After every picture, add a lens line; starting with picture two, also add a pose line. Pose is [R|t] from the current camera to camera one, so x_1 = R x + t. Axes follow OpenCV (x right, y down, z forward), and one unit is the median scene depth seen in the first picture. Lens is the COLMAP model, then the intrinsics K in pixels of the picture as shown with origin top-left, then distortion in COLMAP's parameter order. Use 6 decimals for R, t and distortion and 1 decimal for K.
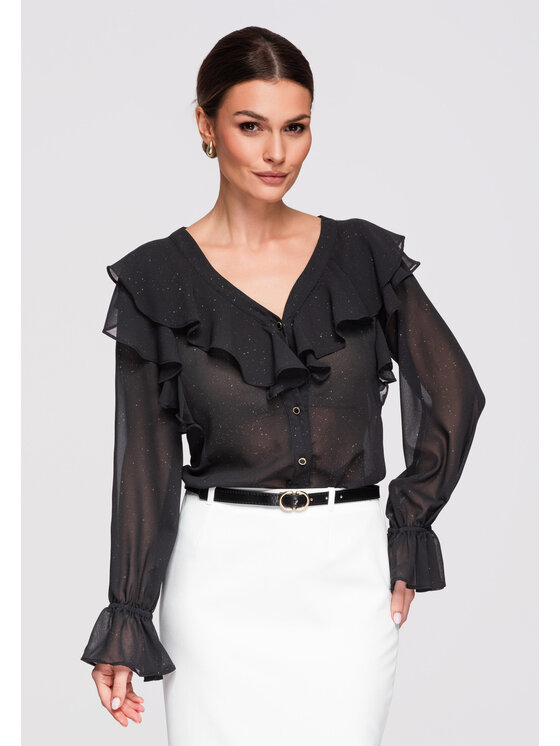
lens RADIAL K [[1856.8, 0, 280.0], [0, 1856.8, 373.0], [0, 0, 1]] dist [0.006293, -0.076489]
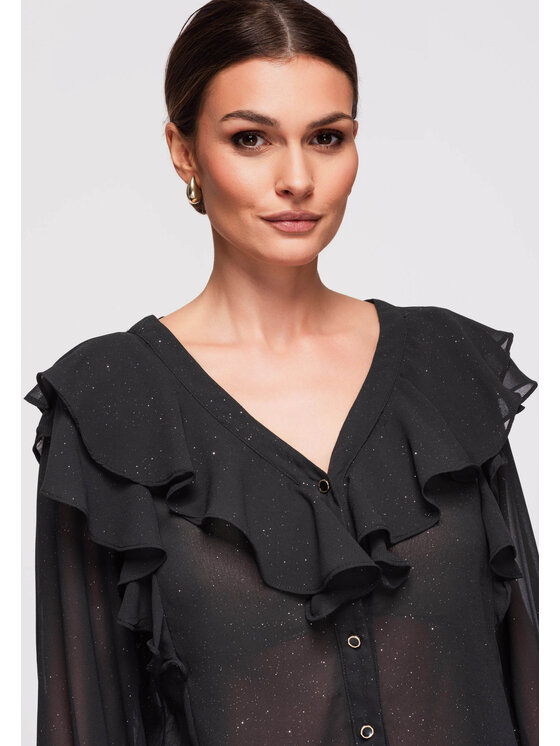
lens RADIAL K [[1856.8, 0, 280.0], [0, 1856.8, 373.0], [0, 0, 1]] dist [0.006293, -0.076489]
pose [[0.997320, -0.061687, -0.039348, 0.011805], [0.058860, 0.995853, -0.069365, -0.017591], [0.043464, 0.066863, 0.996815, 0.416071]]
